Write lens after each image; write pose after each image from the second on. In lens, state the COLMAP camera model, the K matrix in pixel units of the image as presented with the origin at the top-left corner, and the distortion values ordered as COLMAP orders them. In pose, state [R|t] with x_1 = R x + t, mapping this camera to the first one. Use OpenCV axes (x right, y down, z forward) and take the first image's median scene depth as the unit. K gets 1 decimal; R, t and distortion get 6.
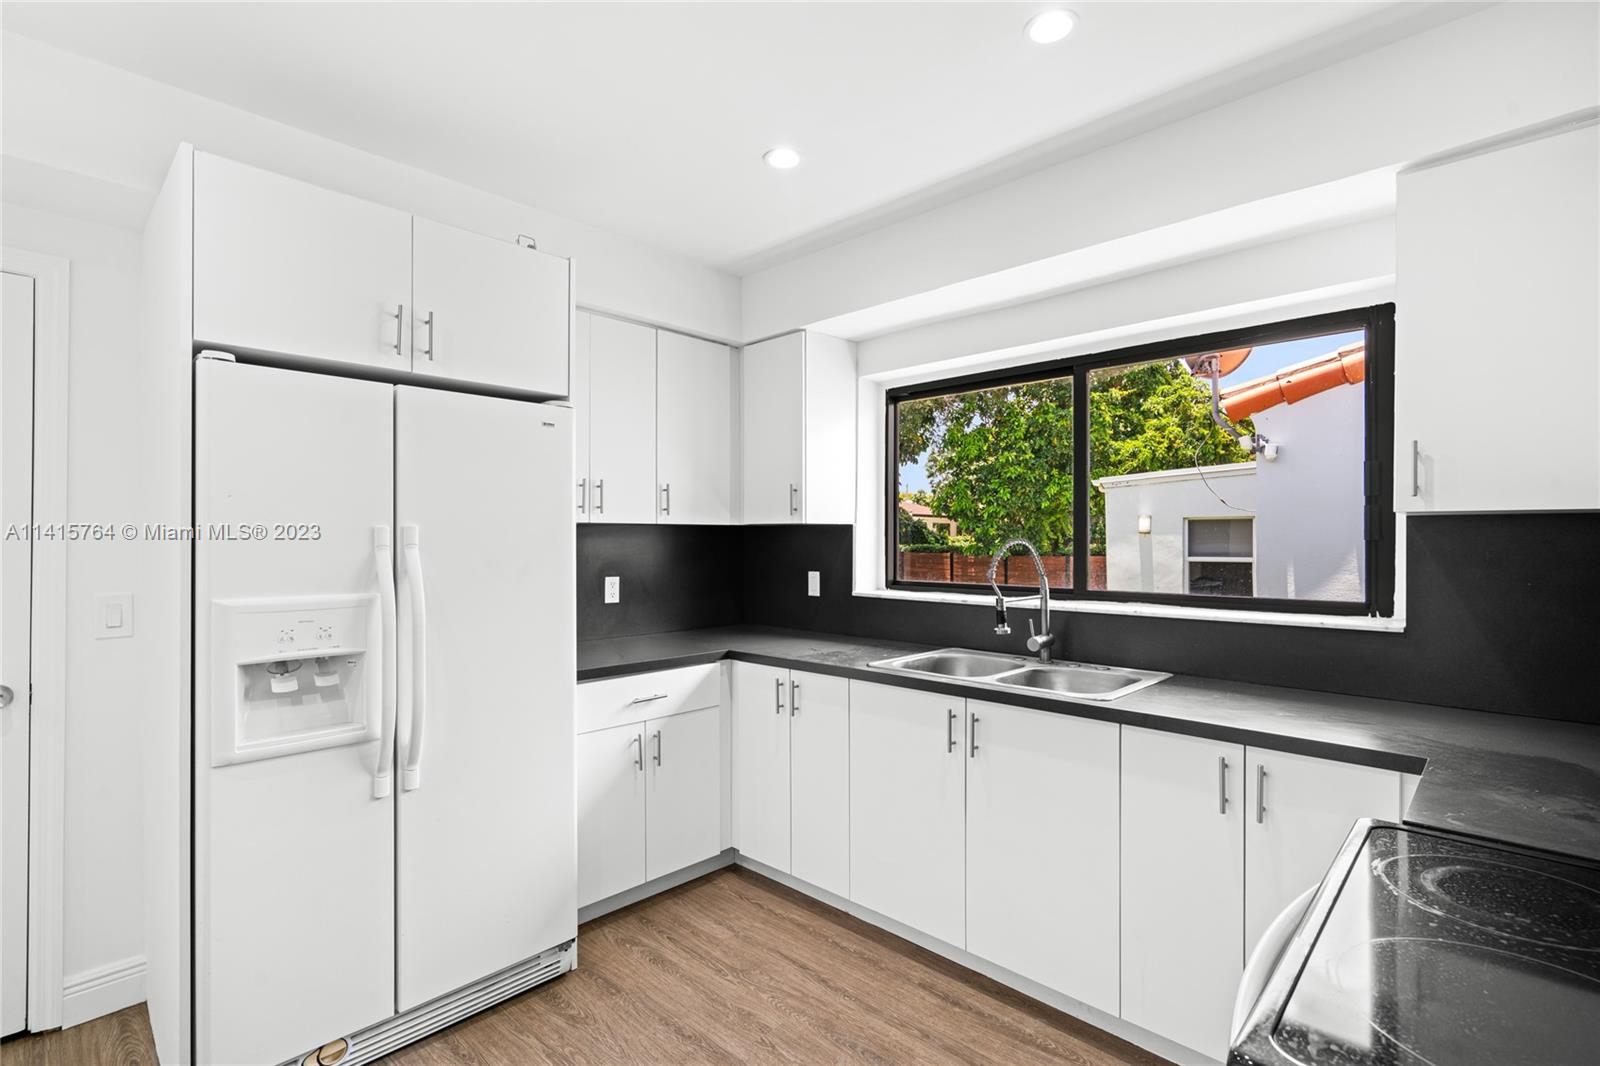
lens RADIAL K [[745.3, 0, 797.9], [0, 745.3, 538.4], [0, 0, 1]] dist [-0.010122, 0.000125]
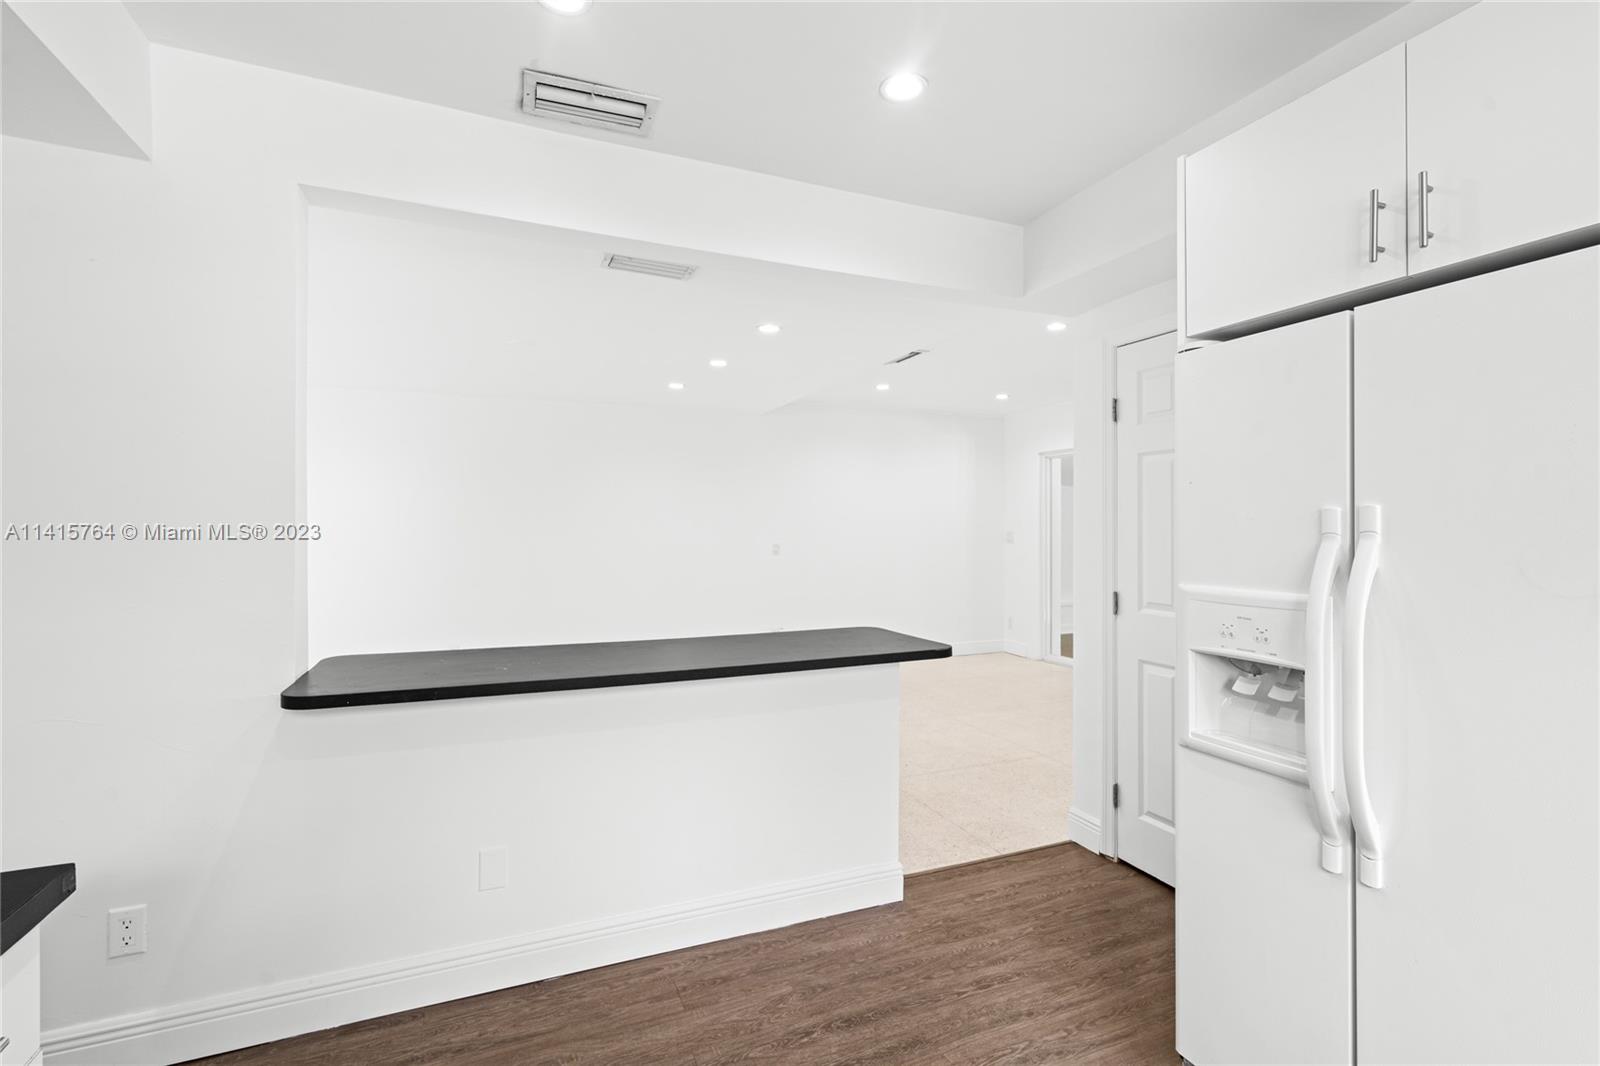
lens RADIAL K [[754.9, 0, 800.0], [0, 754.9, 533.0], [0, 0, 1]] dist [0.000244, 0.000430]
pose [[-0.394360, 0.006037, -0.918936, 0.286676], [0.002442, 0.999982, 0.005522, 0.003431], [0.918953, -0.000066, -0.394368, 0.673178]]
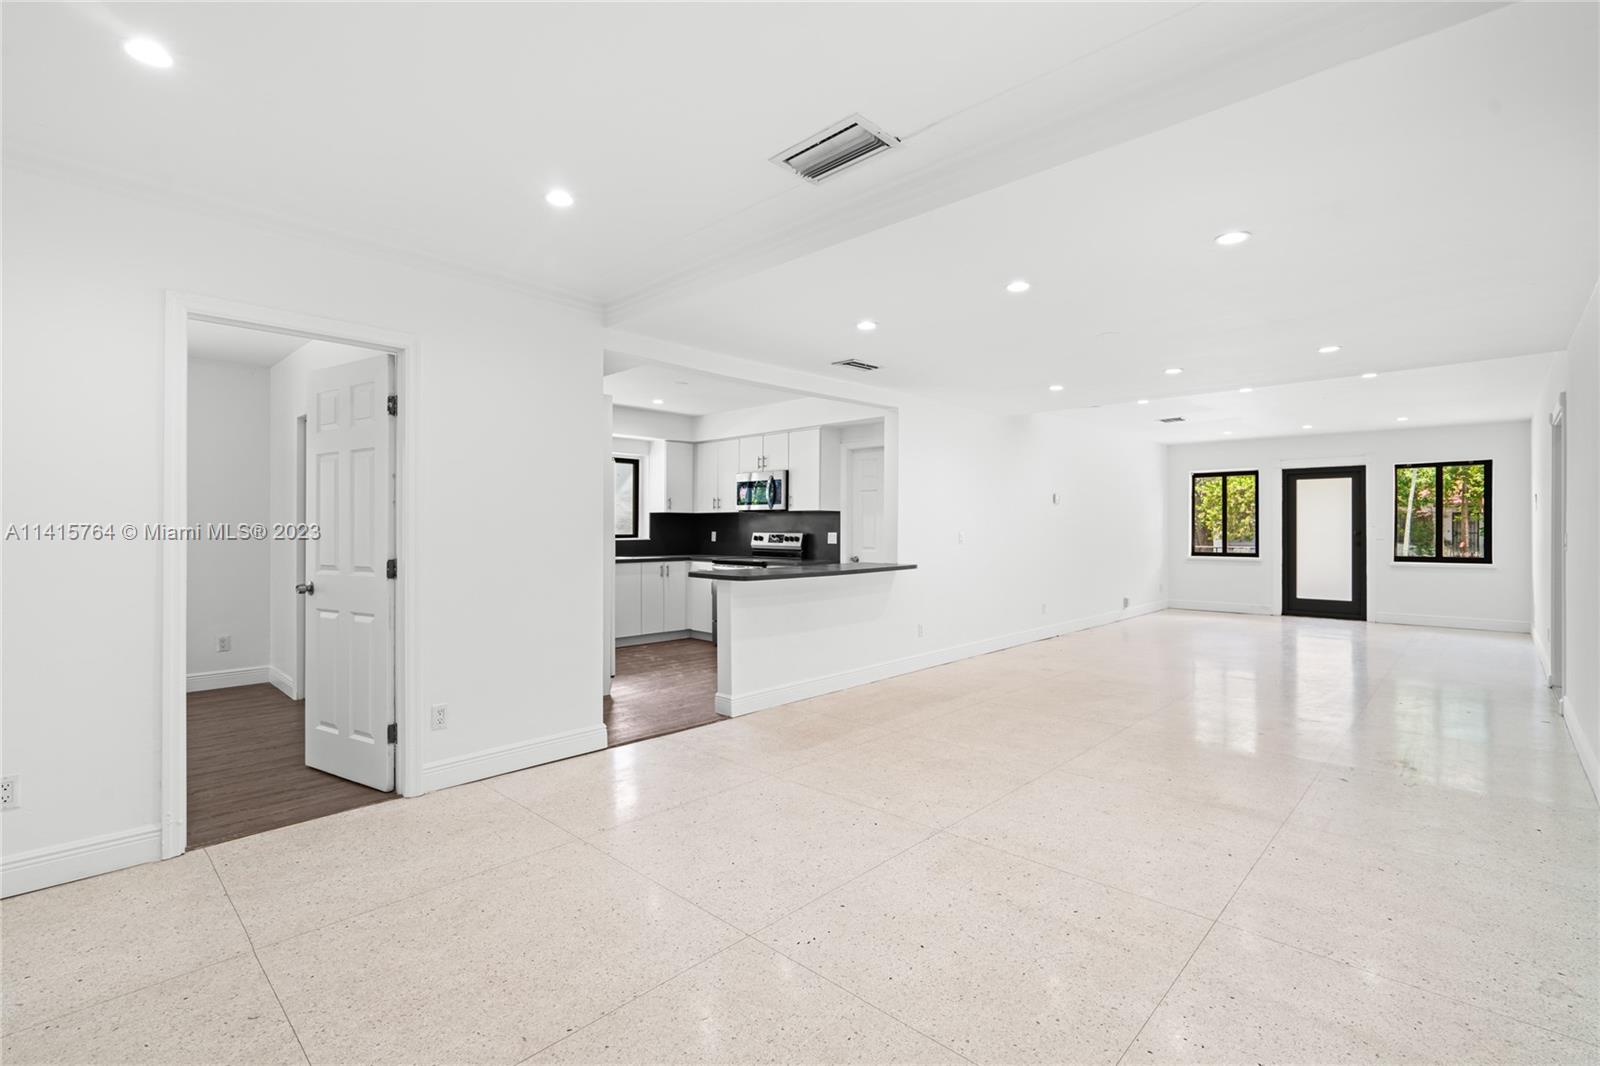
lens RADIAL K [[719.9, 0, 804.3], [0, 719.9, 528.0], [0, 0, 1]] dist [-0.003124, 0.000045]
pose [[-0.006138, -0.001483, 0.999980, -2.955034], [-0.003337, 0.999993, 0.001462, 0.043556], [-0.999976, -0.003328, -0.006142, 0.108059]]
